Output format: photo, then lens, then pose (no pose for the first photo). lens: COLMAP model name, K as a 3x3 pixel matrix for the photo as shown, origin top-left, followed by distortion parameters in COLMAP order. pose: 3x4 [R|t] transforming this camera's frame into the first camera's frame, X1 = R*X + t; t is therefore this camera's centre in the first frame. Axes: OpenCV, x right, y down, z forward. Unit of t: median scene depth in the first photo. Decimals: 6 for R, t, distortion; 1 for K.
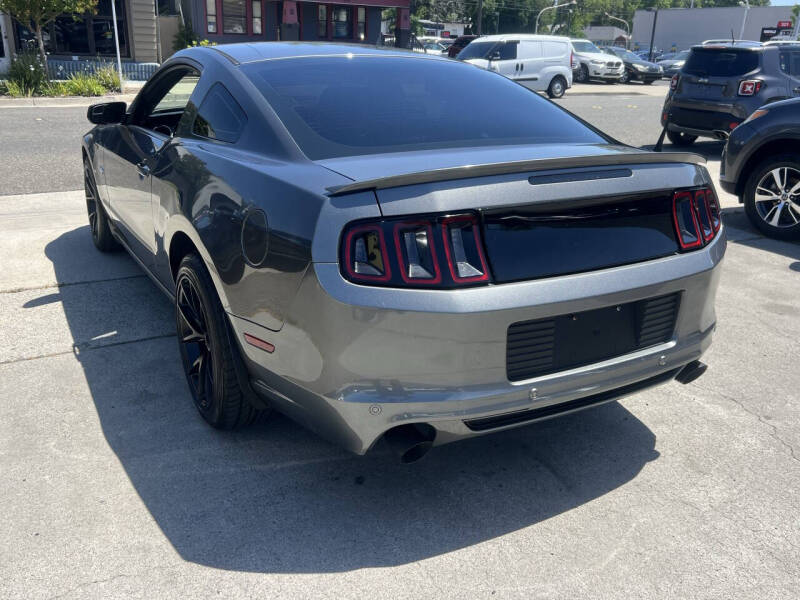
lens RADIAL K [[692.9, 0, 393.2], [0, 692.9, 303.3], [0, 0, 1]] dist [0.020791, -0.007772]
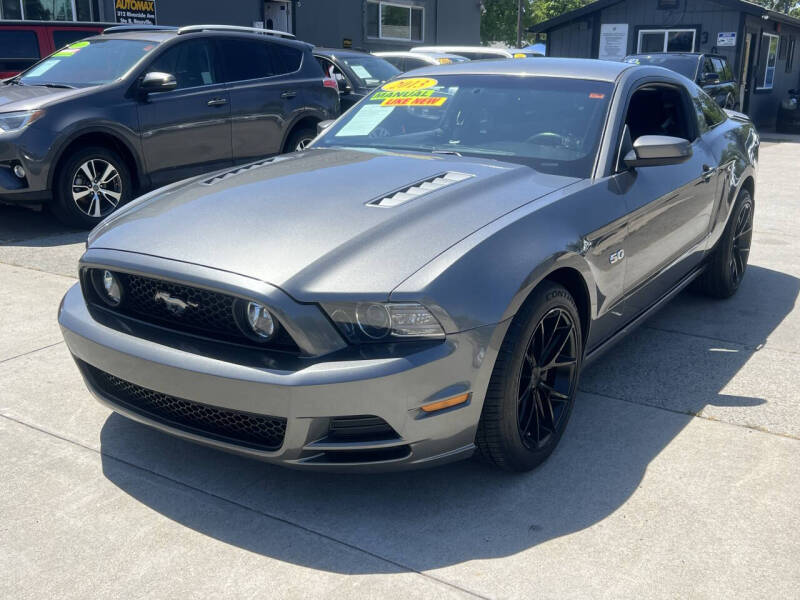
lens RADIAL K [[851.4, 0, 400.8], [0, 851.4, 300.1], [0, 0, 1]] dist [0.017288, 0.000000]
pose [[-0.445281, -0.268895, 0.854061, -1.671930], [0.287035, 0.860635, 0.420616, -0.897998], [-0.848137, 0.432437, -0.306043, 2.344219]]
